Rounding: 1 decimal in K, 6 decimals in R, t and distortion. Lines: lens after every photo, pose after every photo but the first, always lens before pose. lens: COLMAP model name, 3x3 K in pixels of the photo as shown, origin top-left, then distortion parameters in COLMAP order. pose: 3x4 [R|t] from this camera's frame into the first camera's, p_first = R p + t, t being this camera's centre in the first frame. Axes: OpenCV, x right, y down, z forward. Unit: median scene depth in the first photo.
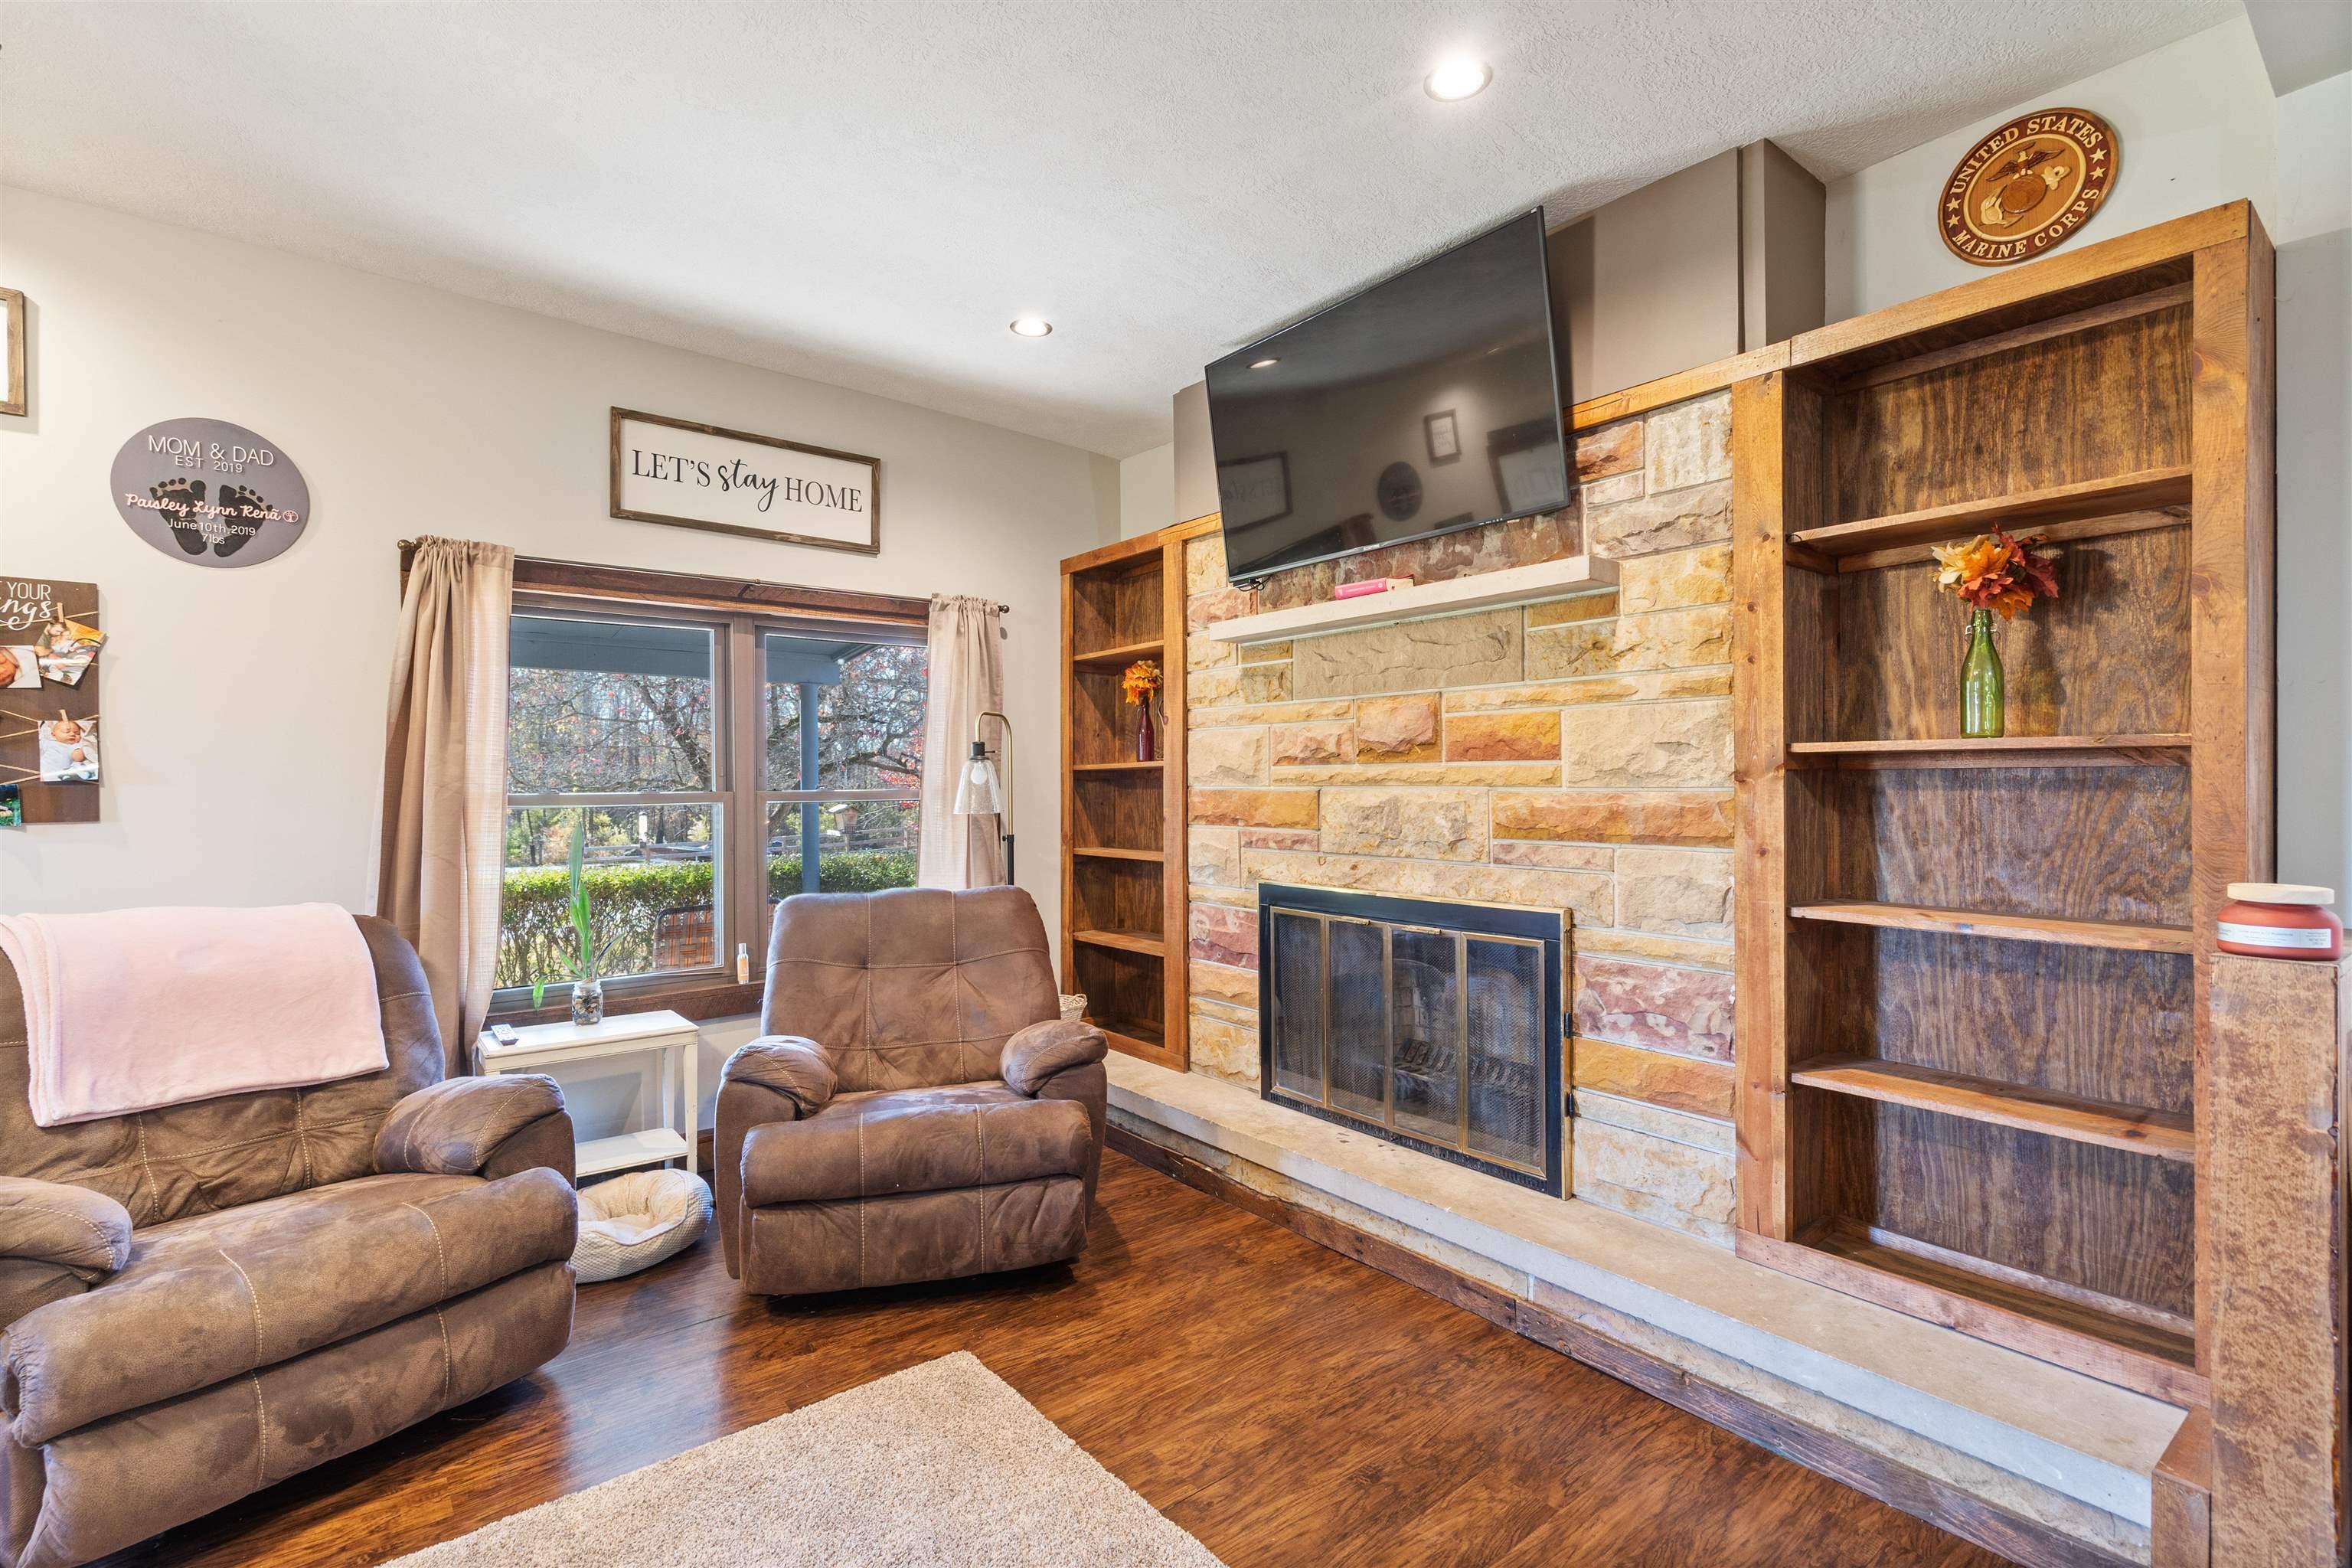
lens RADIAL K [[1067.1, 0, 1167.3], [0, 1067.1, 782.8], [0, 0, 1]] dist [-0.005718, 0.002940]
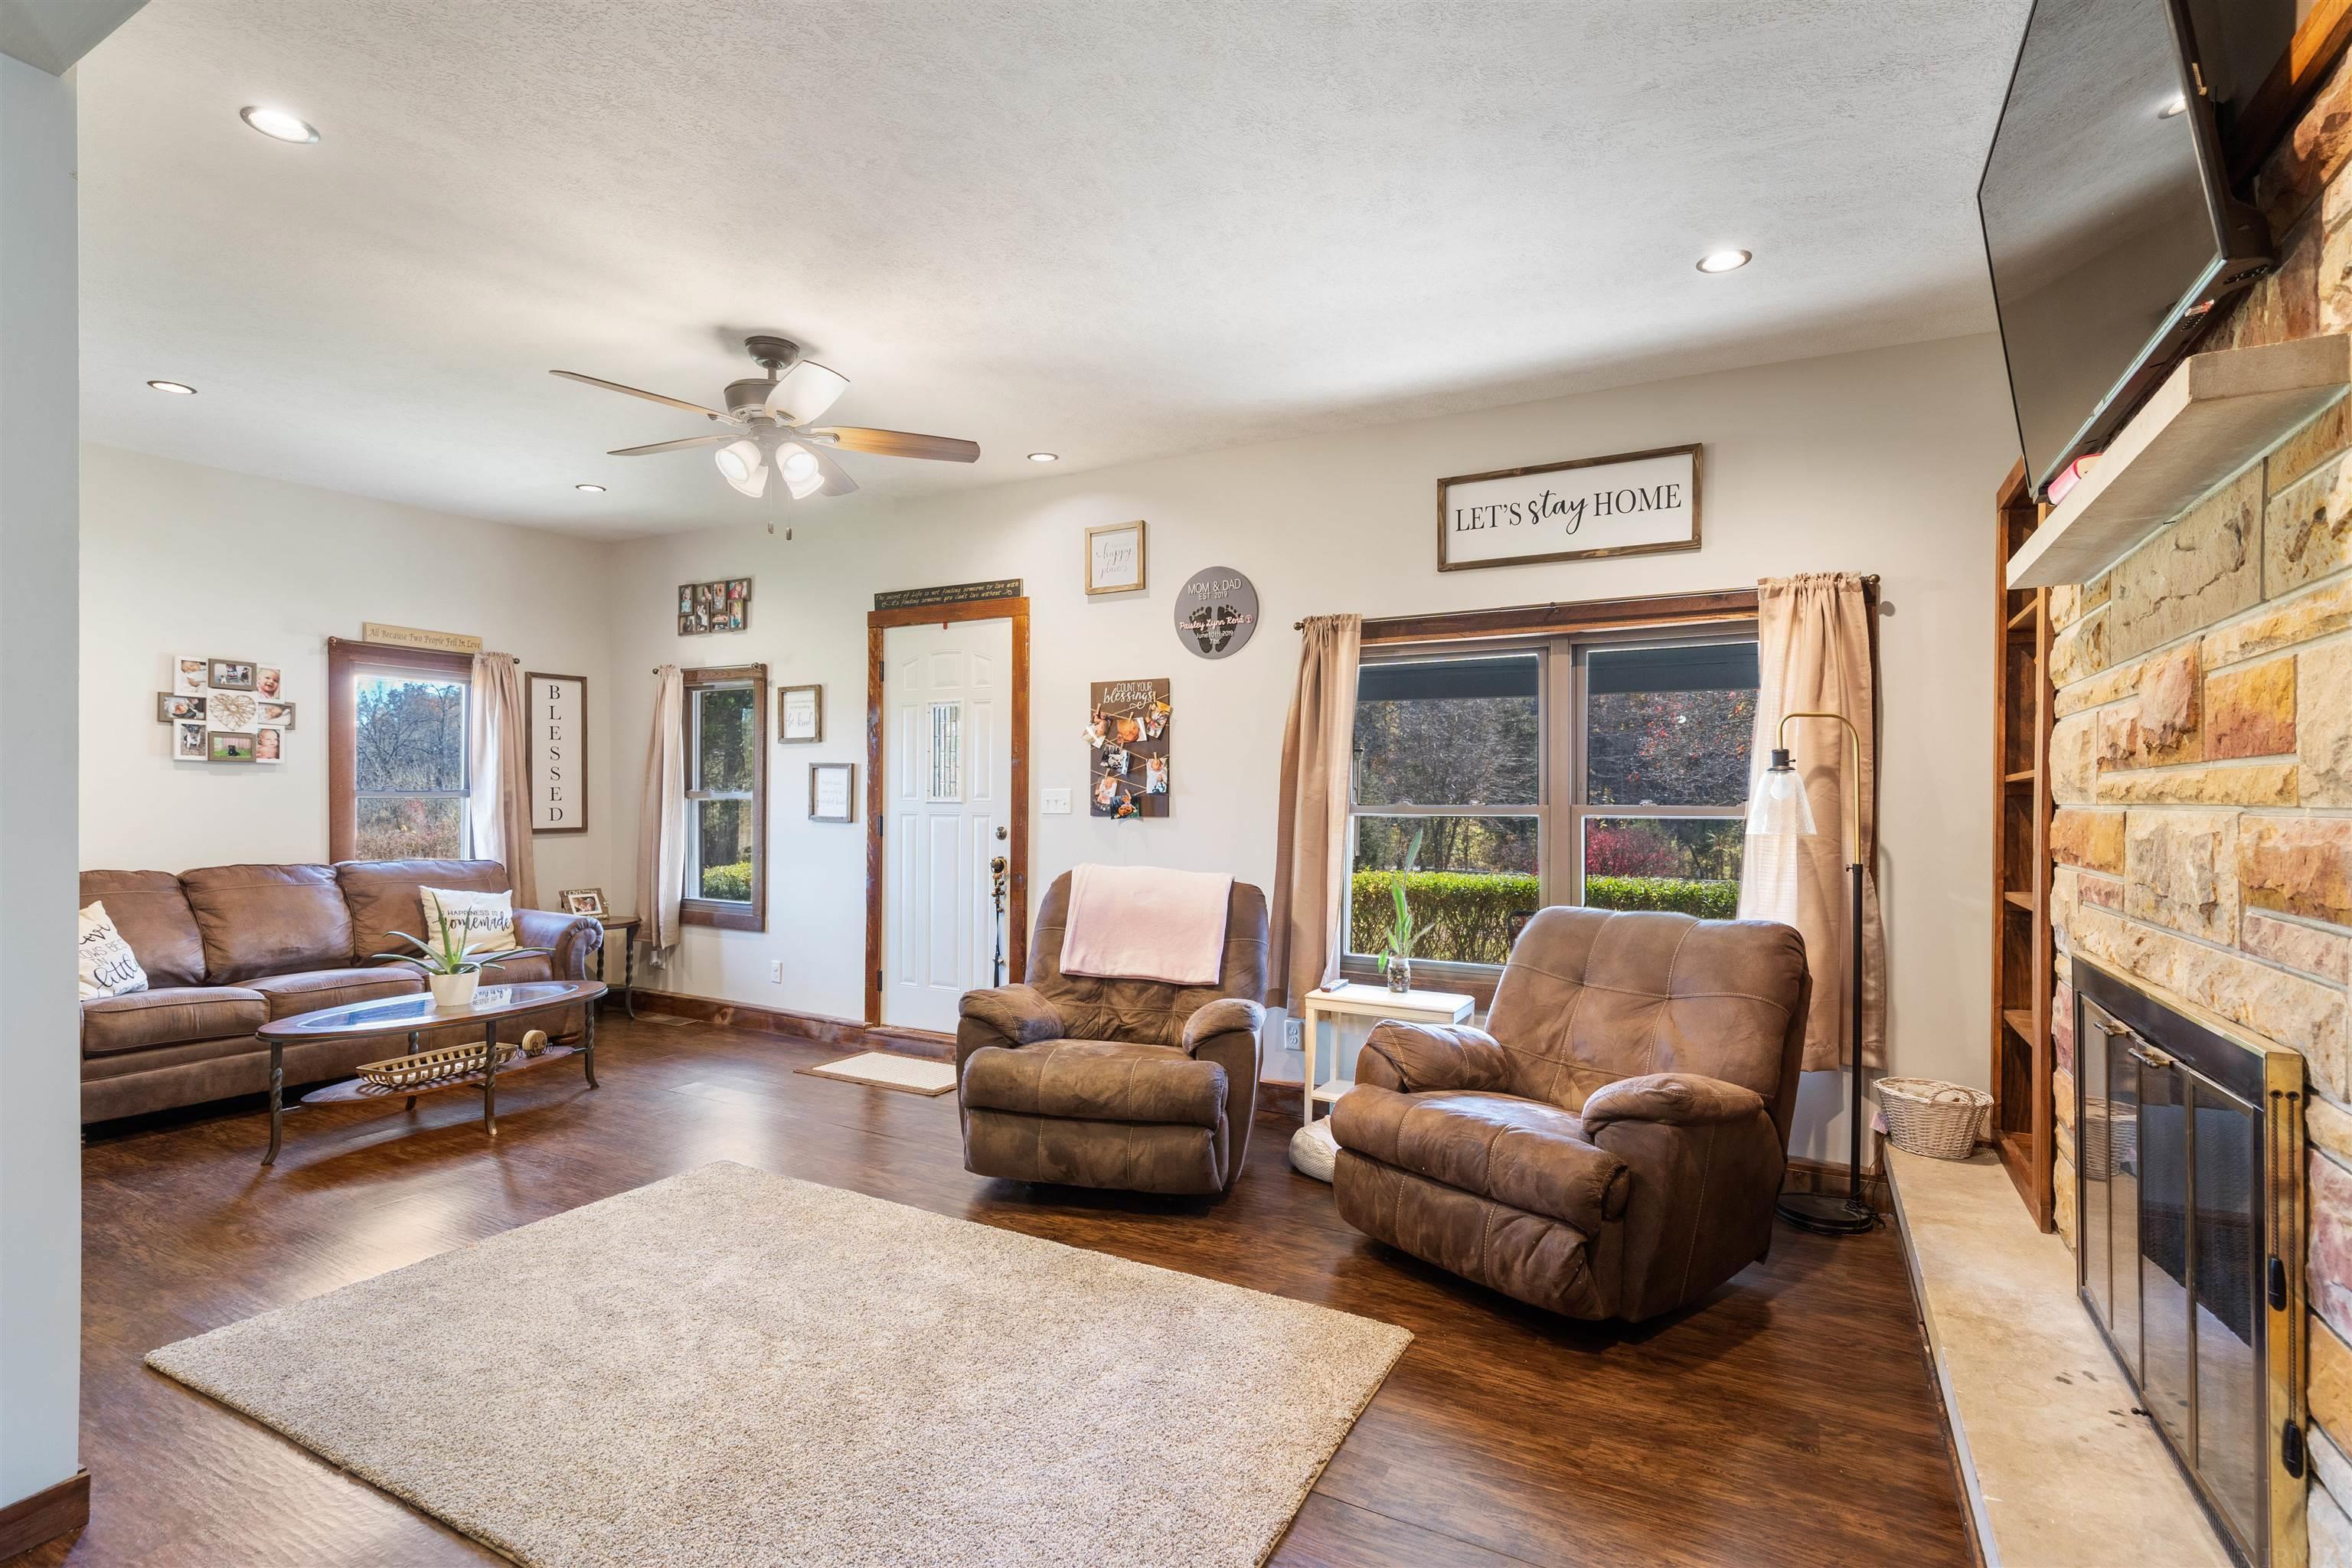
lens RADIAL K [[1155.3, 0, 1190.2], [0, 1155.3, 801.9], [0, 0, 1]] dist [0.001205, 0.000819]
pose [[0.369632, 0.007776, -0.929146, 0.745656], [-0.008032, 0.999954, 0.005173, 0.002726], [0.929144, 0.005551, 0.369677, 0.347939]]
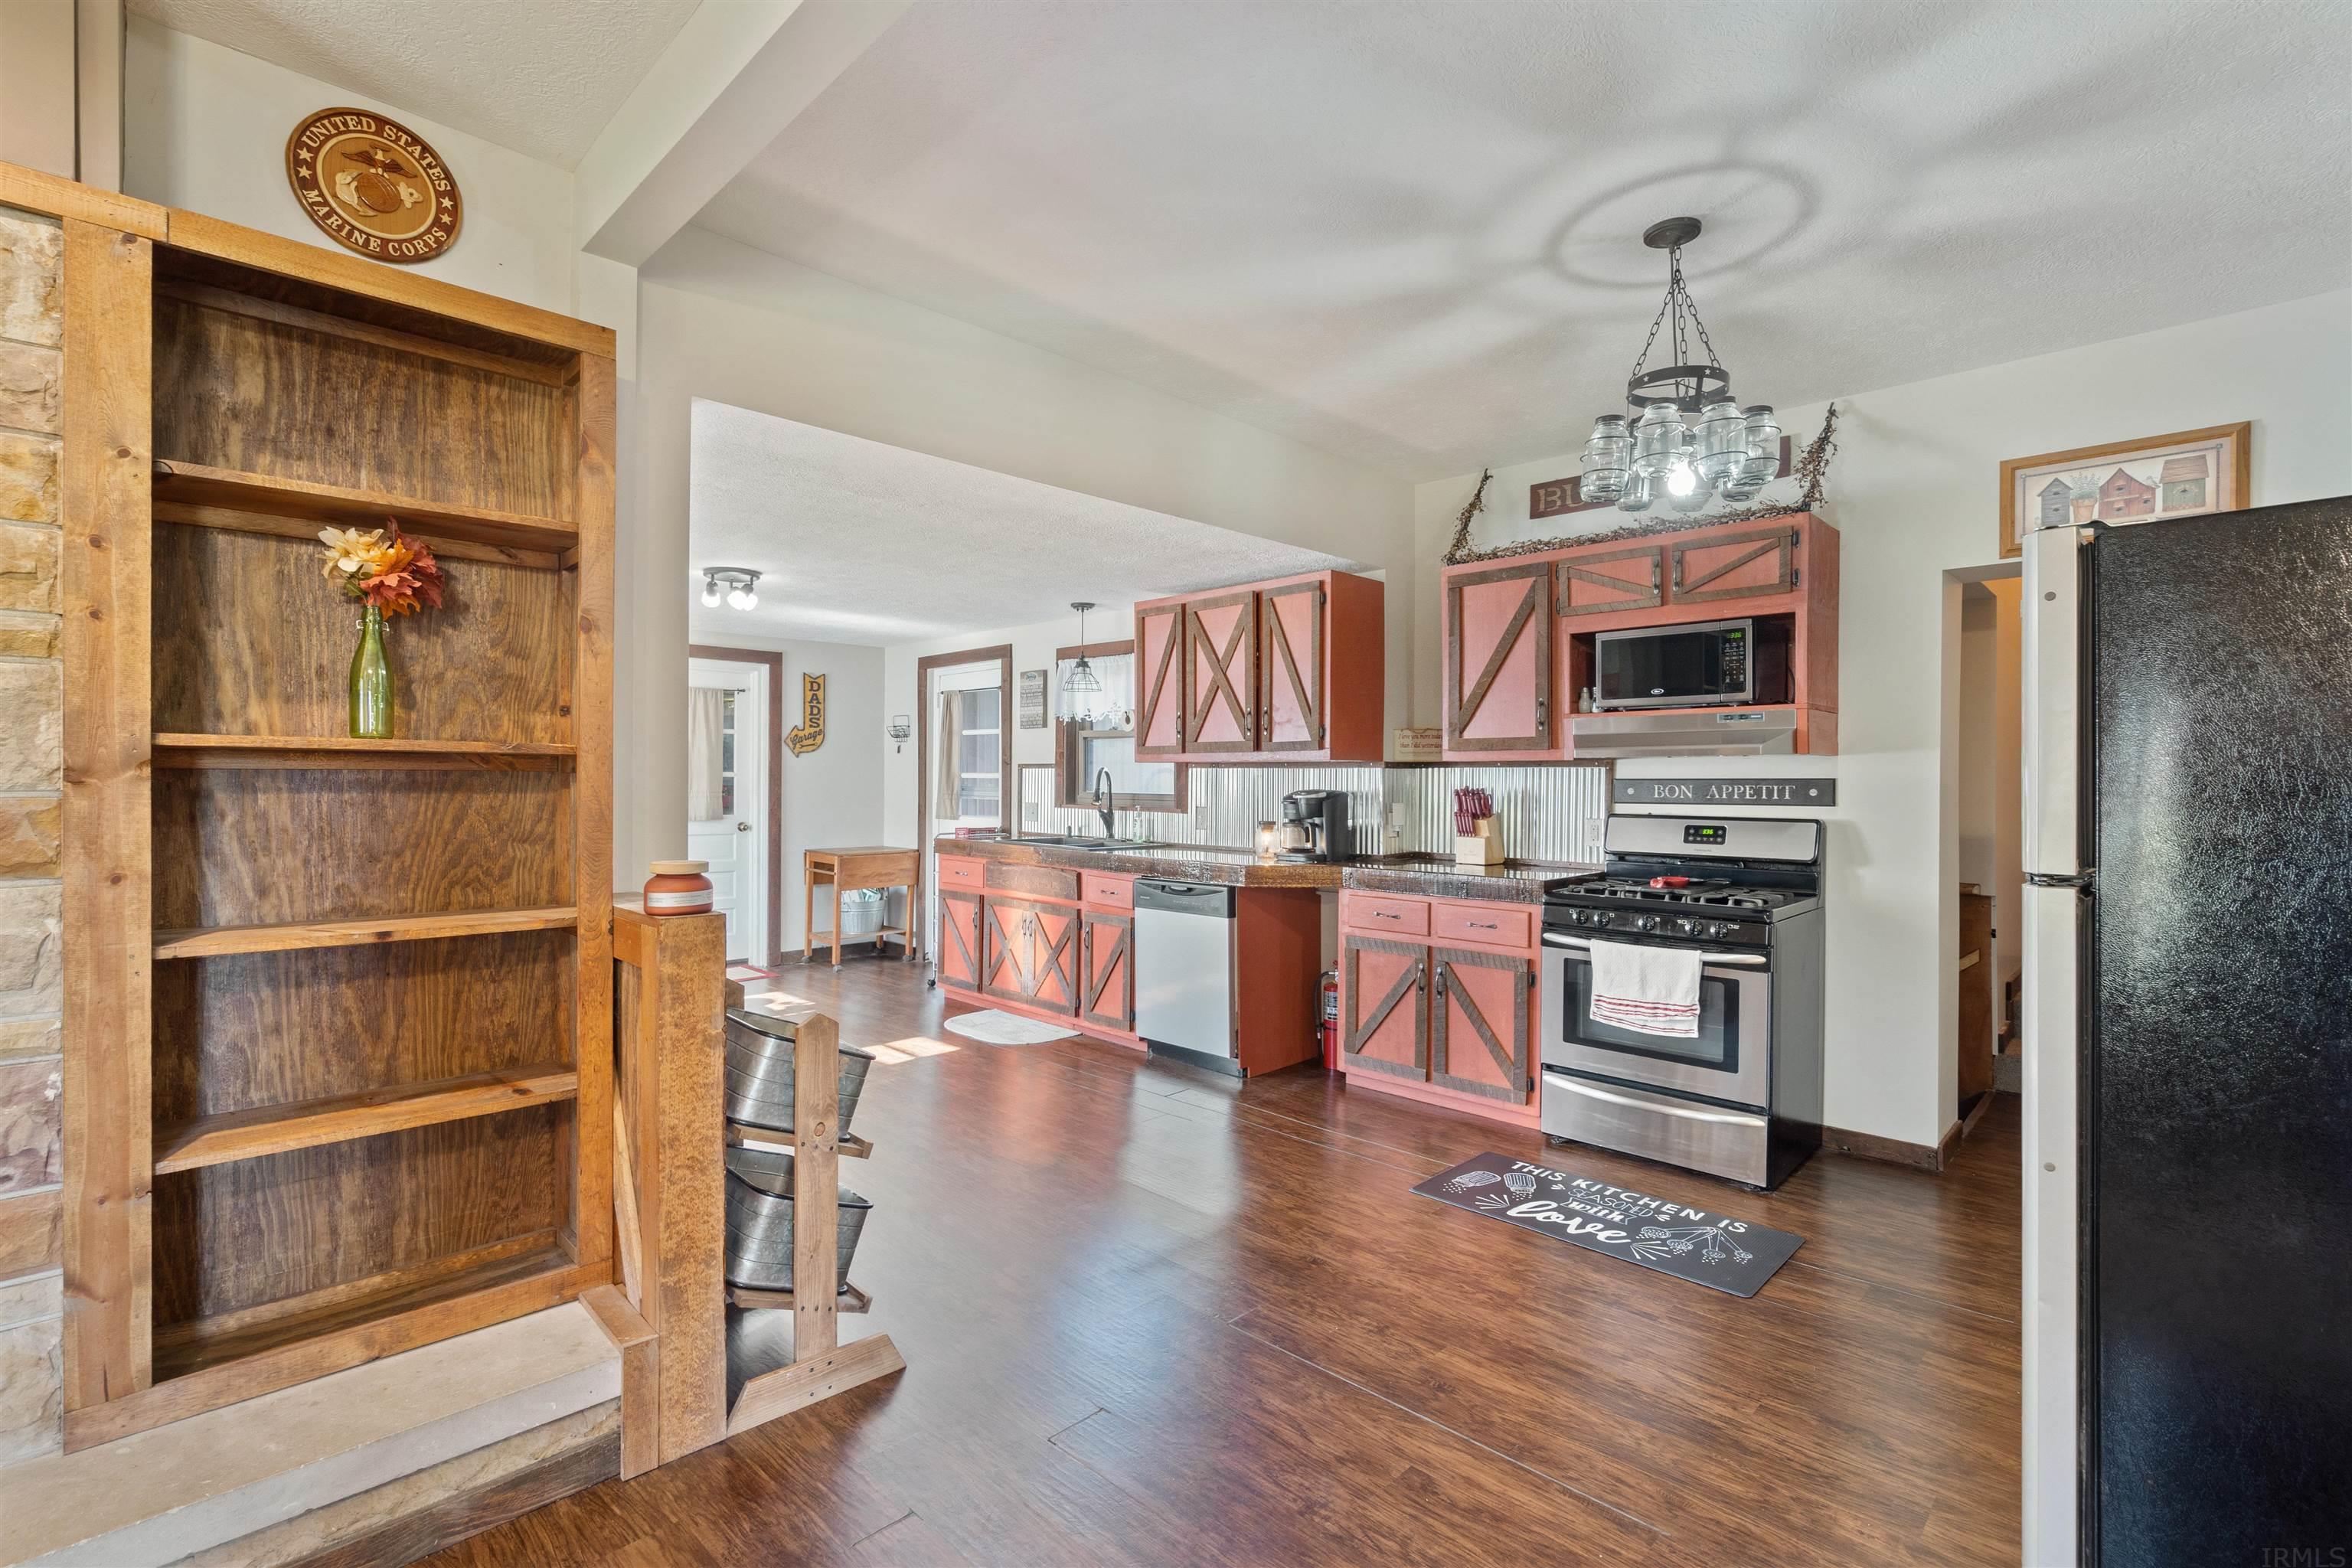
lens RADIAL K [[1067.1, 0, 1161.2], [0, 1067.1, 786.7], [0, 0, 1]] dist [-0.005718, 0.002940]
pose [[-0.109967, -0.000710, 0.993935, -0.234573], [-0.001816, 0.999998, 0.000513, -0.000188], [-0.993934, -0.001748, -0.109969, 0.338067]]
